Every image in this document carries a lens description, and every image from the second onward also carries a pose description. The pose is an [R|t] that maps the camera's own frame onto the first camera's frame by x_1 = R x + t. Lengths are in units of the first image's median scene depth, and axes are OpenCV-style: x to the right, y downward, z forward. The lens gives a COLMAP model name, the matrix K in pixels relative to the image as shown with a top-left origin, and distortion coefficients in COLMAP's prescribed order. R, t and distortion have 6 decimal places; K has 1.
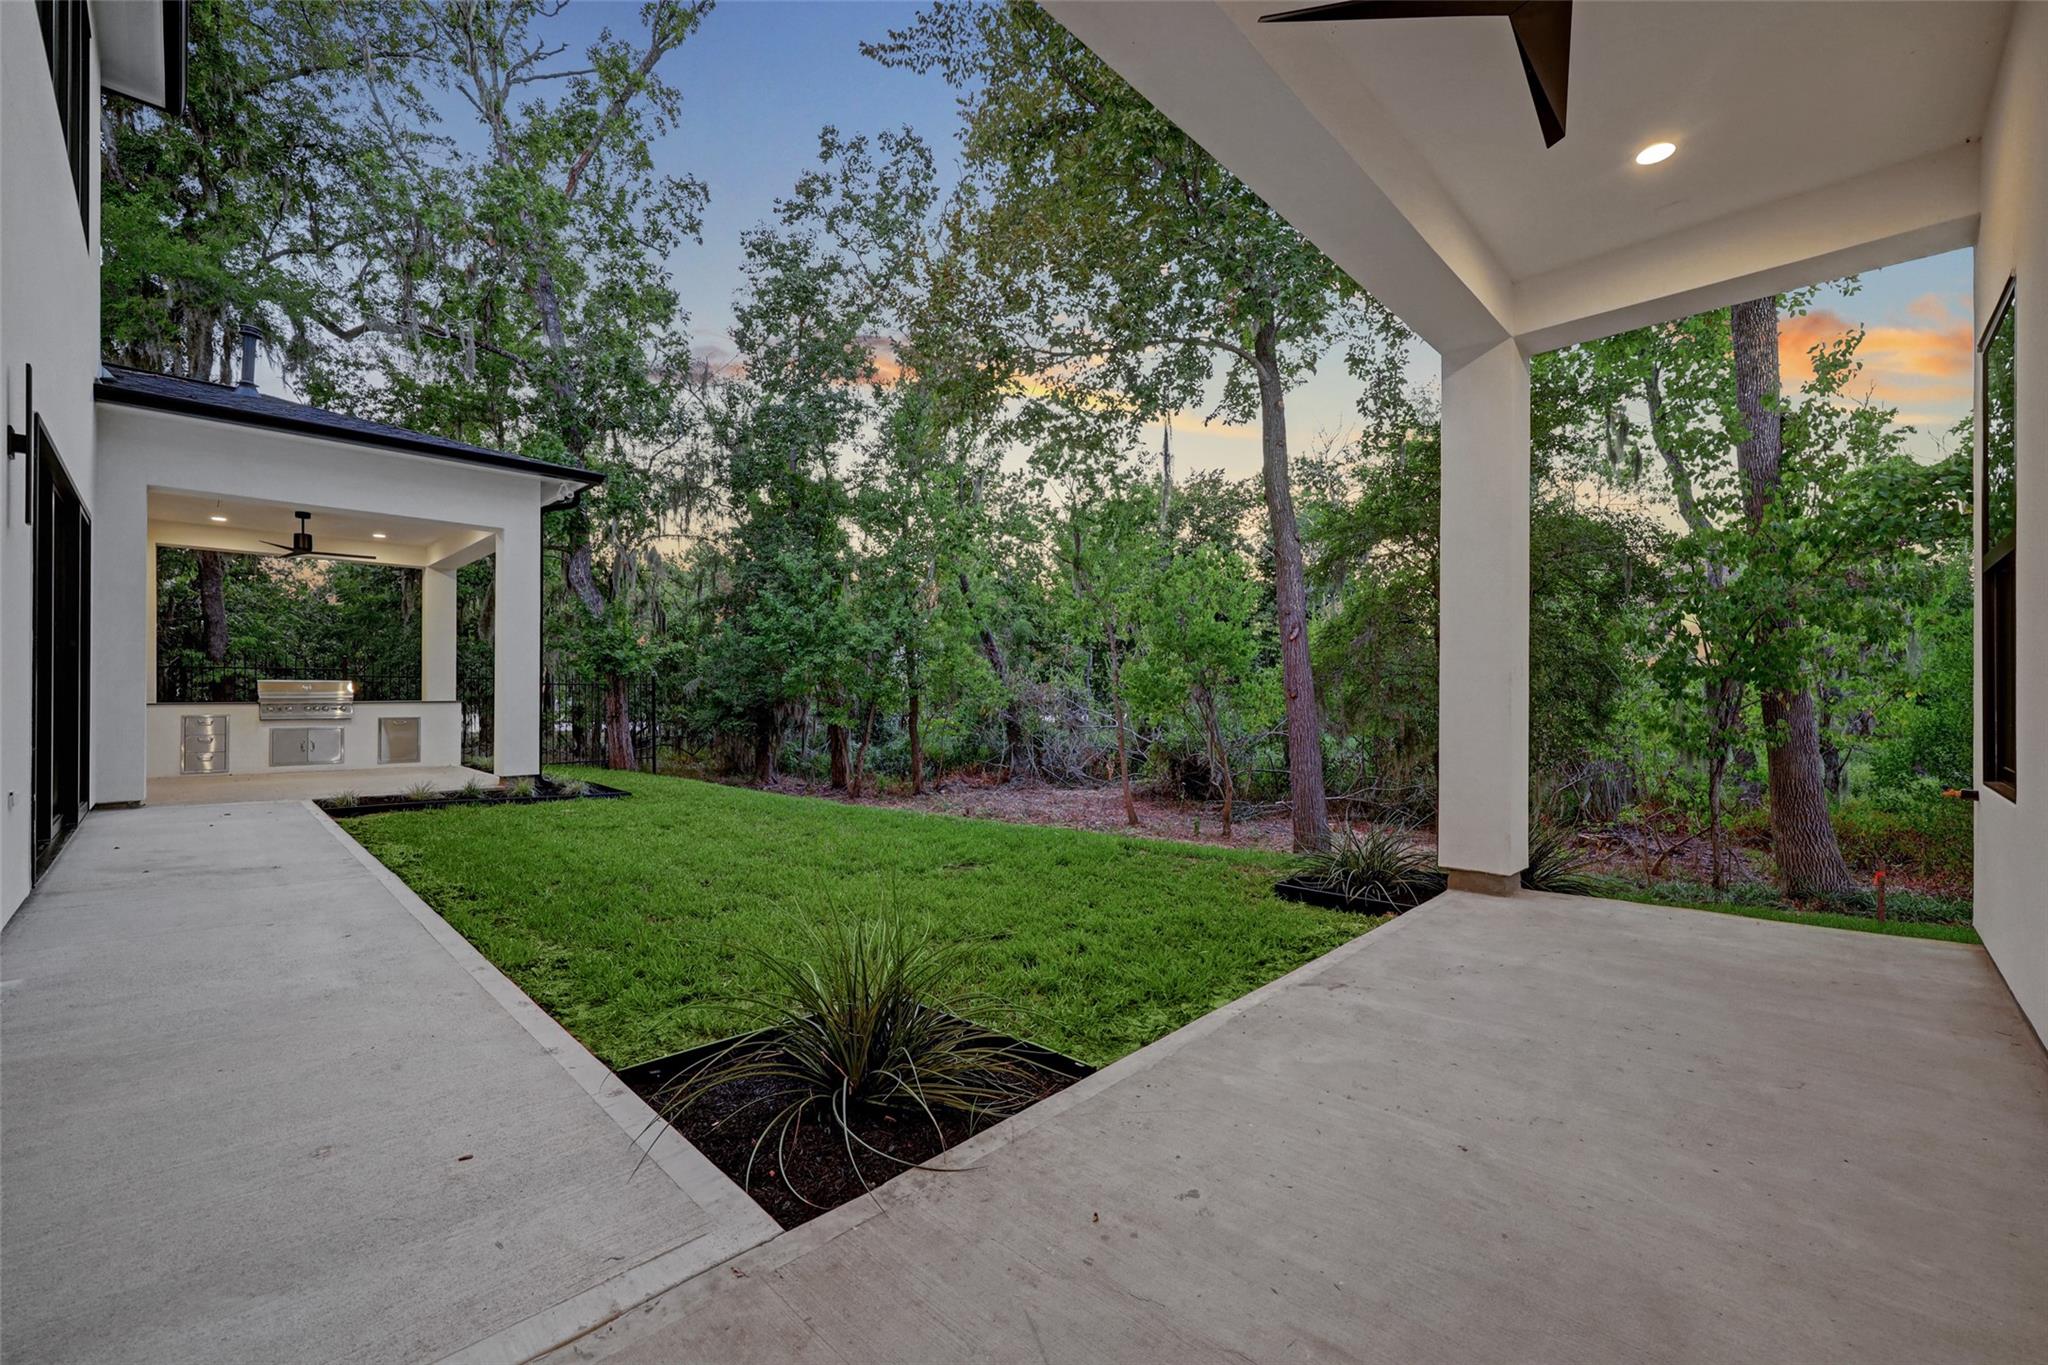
lens RADIAL K [[853.3, 0, 1013.9], [0, 853.3, 685.0], [0, 0, 1]] dist [0.001194, -0.000931]
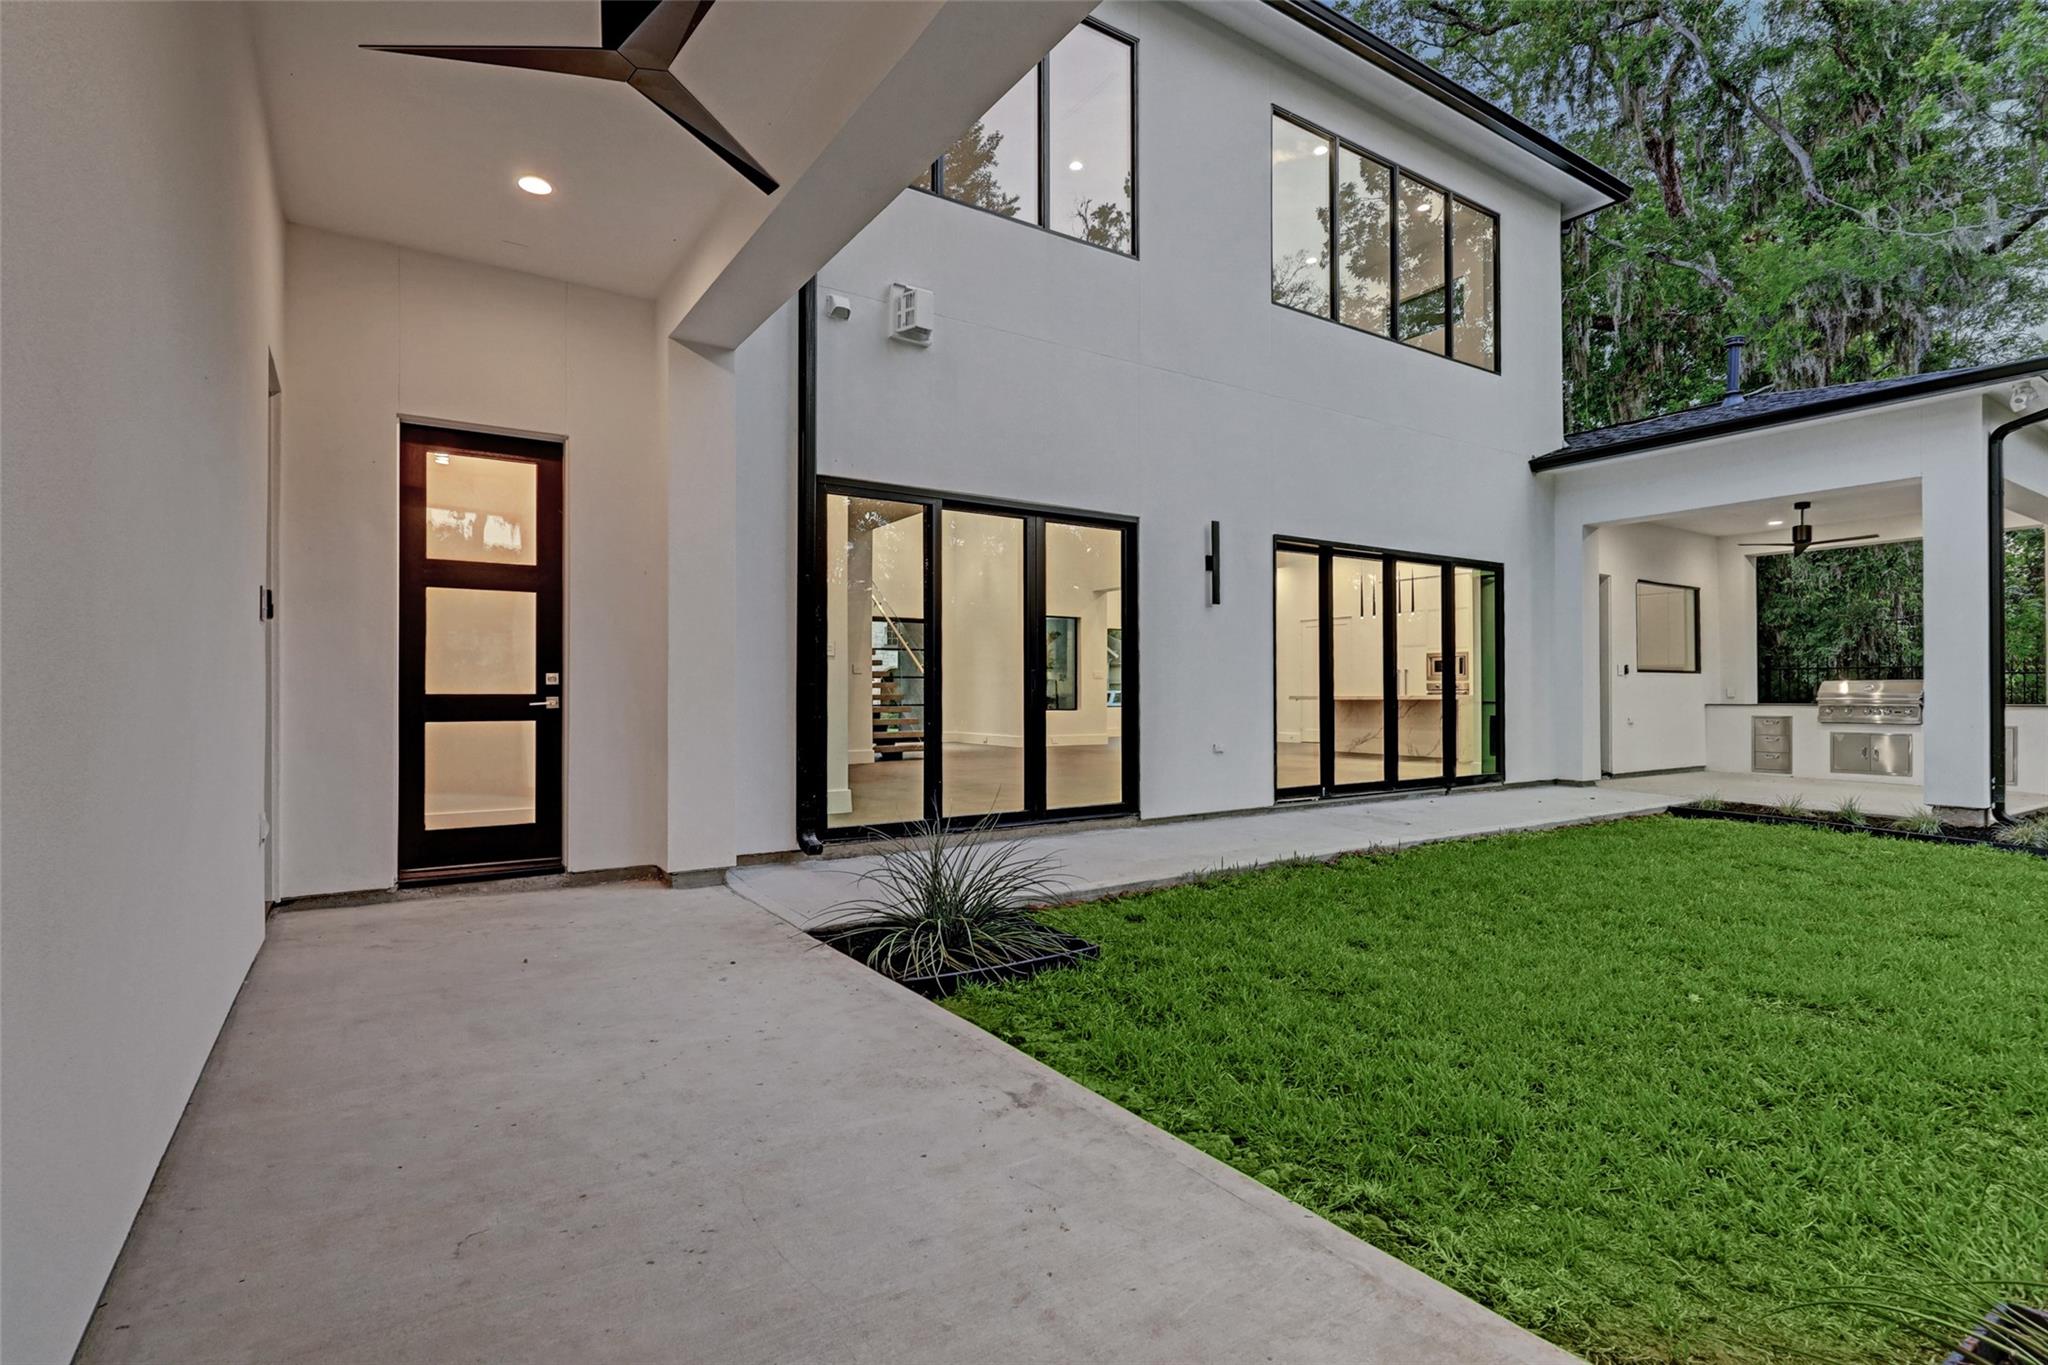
lens RADIAL K [[938.4, 0, 1016.8], [0, 938.4, 675.6], [0, 0, 1]] dist [0.002578, 0.000231]
pose [[-0.203526, -0.019966, -0.978866, 1.077047], [0.006690, 0.999740, -0.021782, 0.017124], [0.979047, -0.010982, -0.203339, 1.088864]]
